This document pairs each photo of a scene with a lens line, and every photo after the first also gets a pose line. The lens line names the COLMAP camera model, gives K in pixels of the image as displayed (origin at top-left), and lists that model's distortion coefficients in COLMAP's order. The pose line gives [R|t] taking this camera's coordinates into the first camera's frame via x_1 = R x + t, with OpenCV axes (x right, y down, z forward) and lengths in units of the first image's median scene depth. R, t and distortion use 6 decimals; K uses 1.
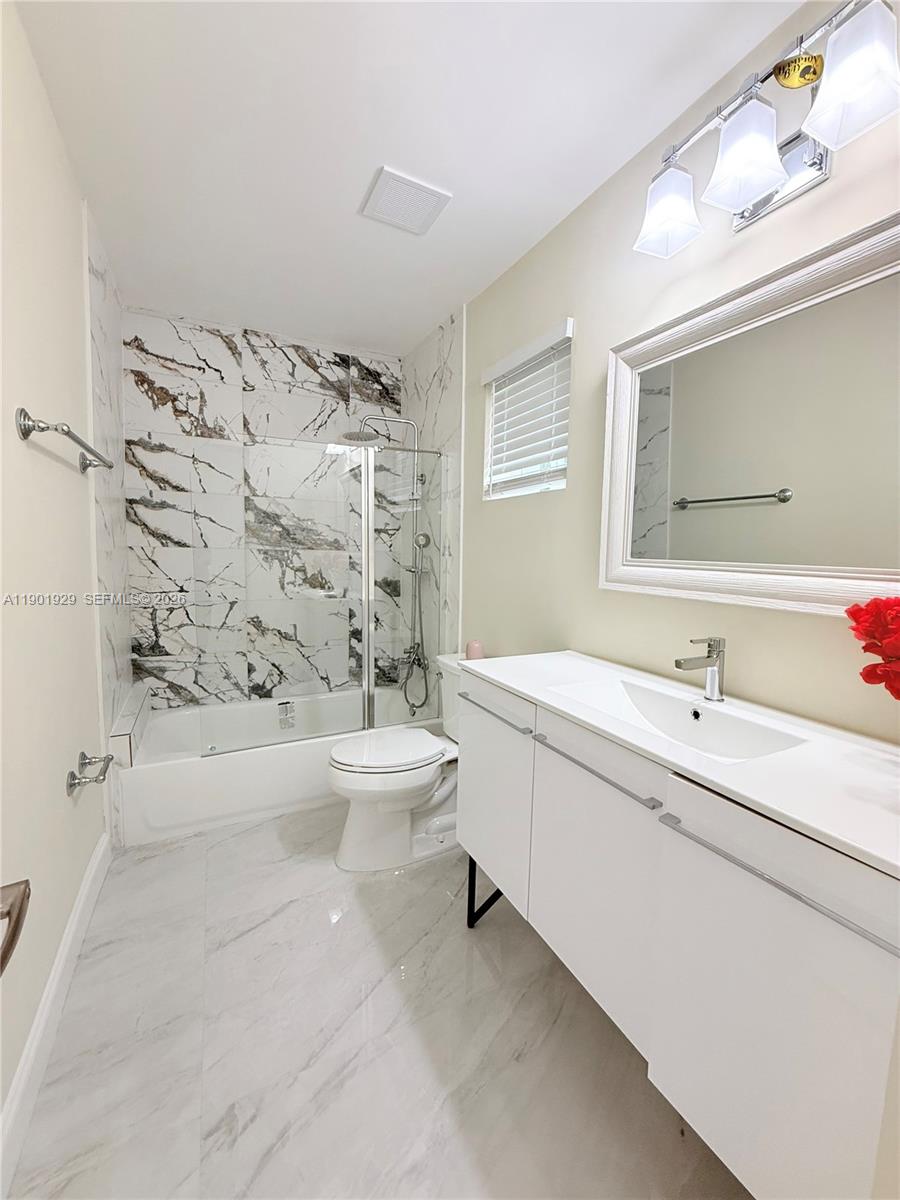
lens RADIAL K [[476.6, 0, 449.7], [0, 476.6, 598.0], [0, 0, 1]] dist [-0.003309, -0.000444]
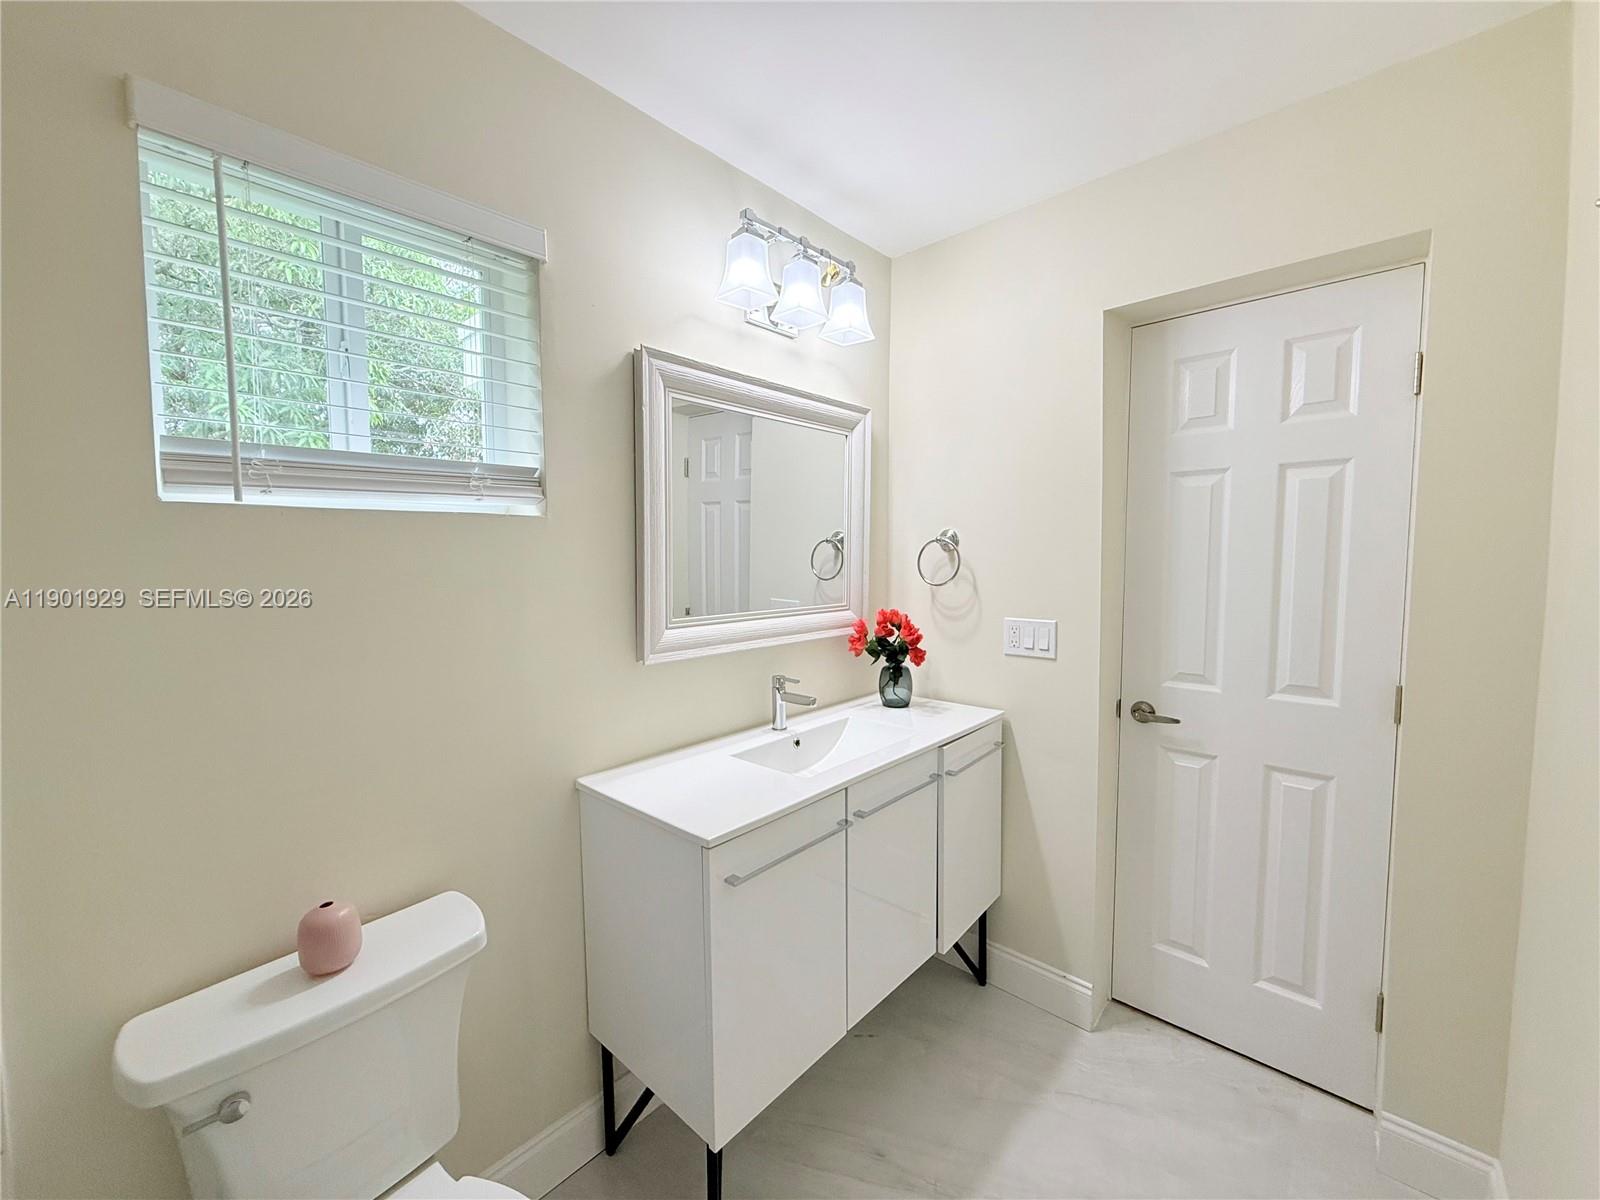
lens RADIAL K [[635.4, 0, 795.2], [0, 635.4, 599.4], [0, 0, 1]] dist [-0.003309, -0.000444]
pose [[-0.349505, -0.083516, 0.933205, -0.421173], [0.096958, 0.987448, 0.124683, -0.138167], [-0.931904, 0.134059, -0.337020, 0.694288]]
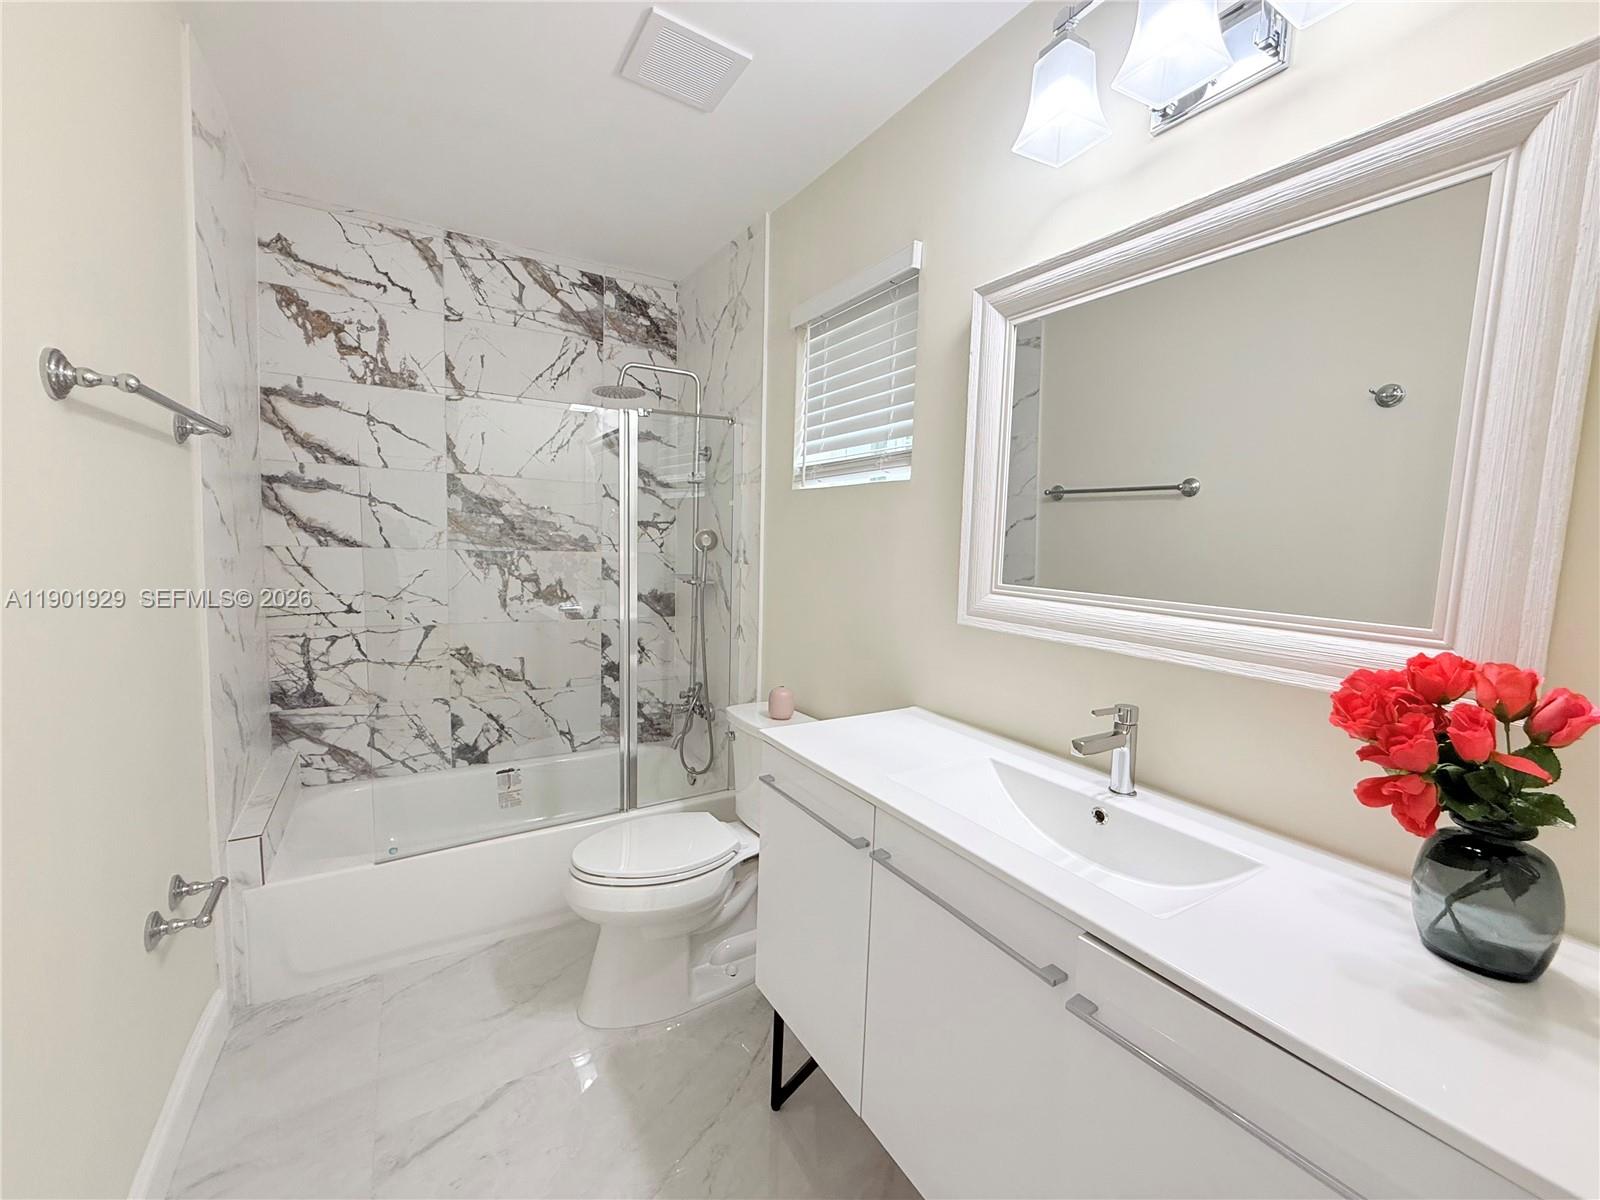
lens RADIAL K [[635.4, 0, 795.2], [0, 635.4, 599.4], [0, 0, 1]] dist [-0.003309, -0.000444]
pose [[0.996505, 0.003083, 0.083476, -0.005128], [-0.002916, 0.999994, -0.002115, -0.033877], [-0.083482, 0.001864, 0.996508, 0.047303]]
